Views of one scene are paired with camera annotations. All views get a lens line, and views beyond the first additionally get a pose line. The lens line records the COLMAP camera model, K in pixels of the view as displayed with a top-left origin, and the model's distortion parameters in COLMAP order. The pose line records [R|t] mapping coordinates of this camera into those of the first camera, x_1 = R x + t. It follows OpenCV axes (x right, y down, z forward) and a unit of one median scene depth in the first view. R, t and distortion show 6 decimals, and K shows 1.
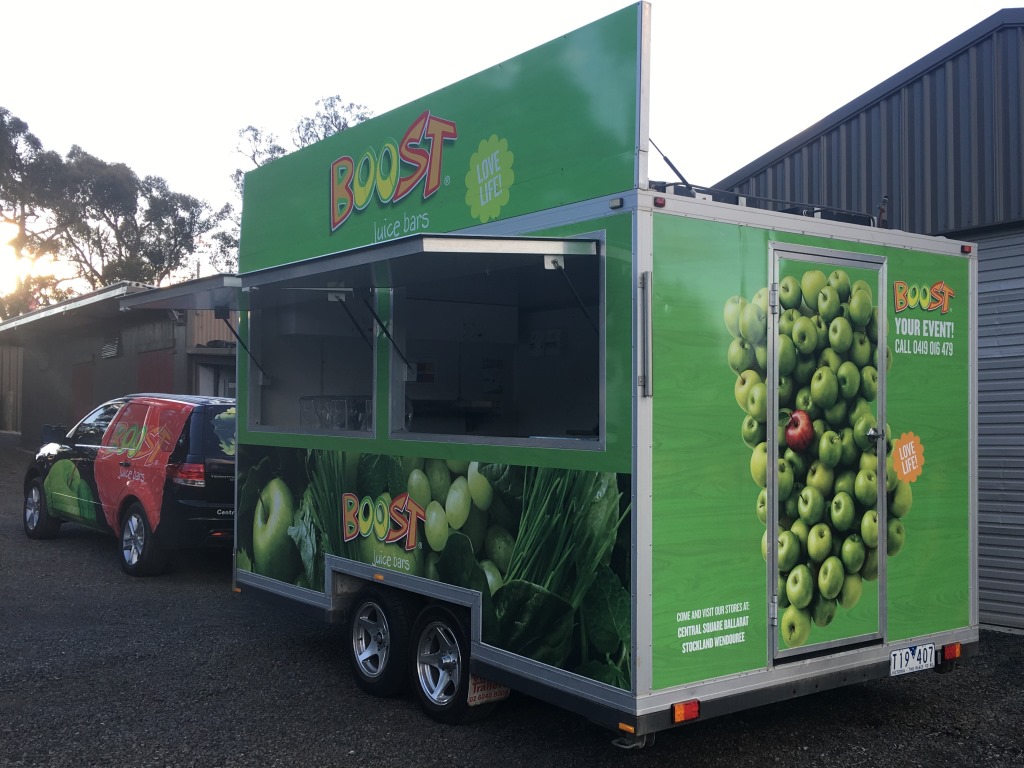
lens RADIAL K [[1118.0, 0, 511.6], [0, 1118.0, 386.5], [0, 0, 1]] dist [0.071319, 0.000000]
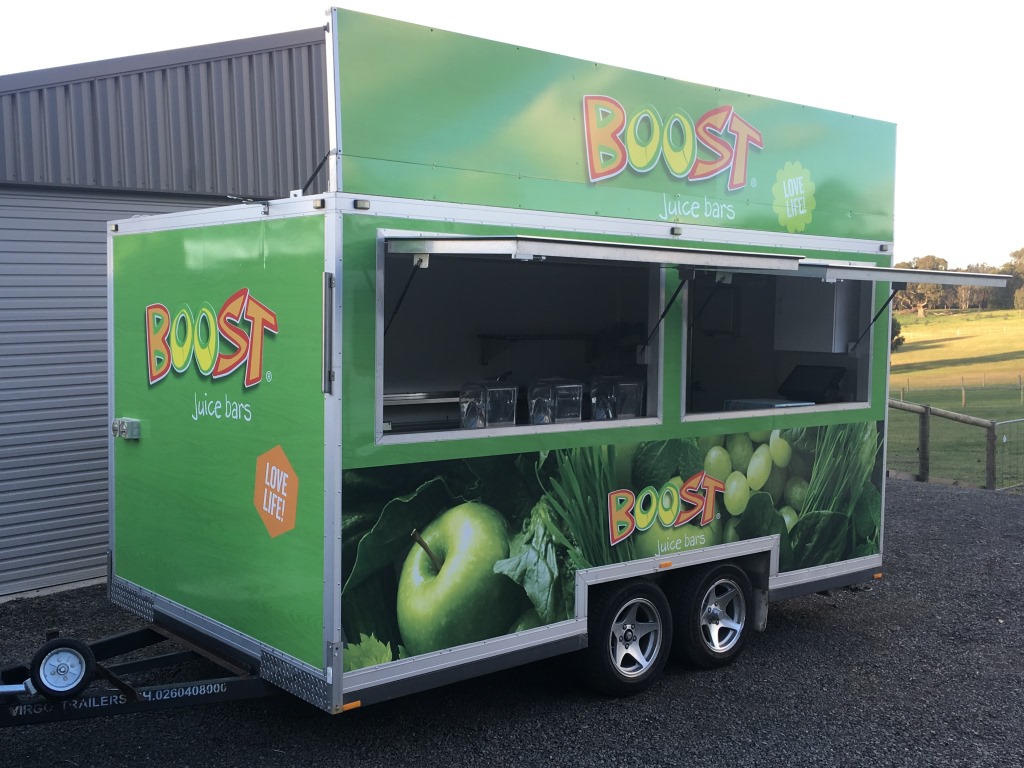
lens RADIAL K [[1118.0, 0, 511.6], [0, 1118.0, 380.8], [0, 0, 1]] dist [0.071319, 0.000000]
pose [[-0.074739, -0.063264, 0.995194, -1.129487], [-0.028875, 0.997704, 0.061255, -0.047757], [-0.996785, -0.024158, -0.076394, 1.283359]]
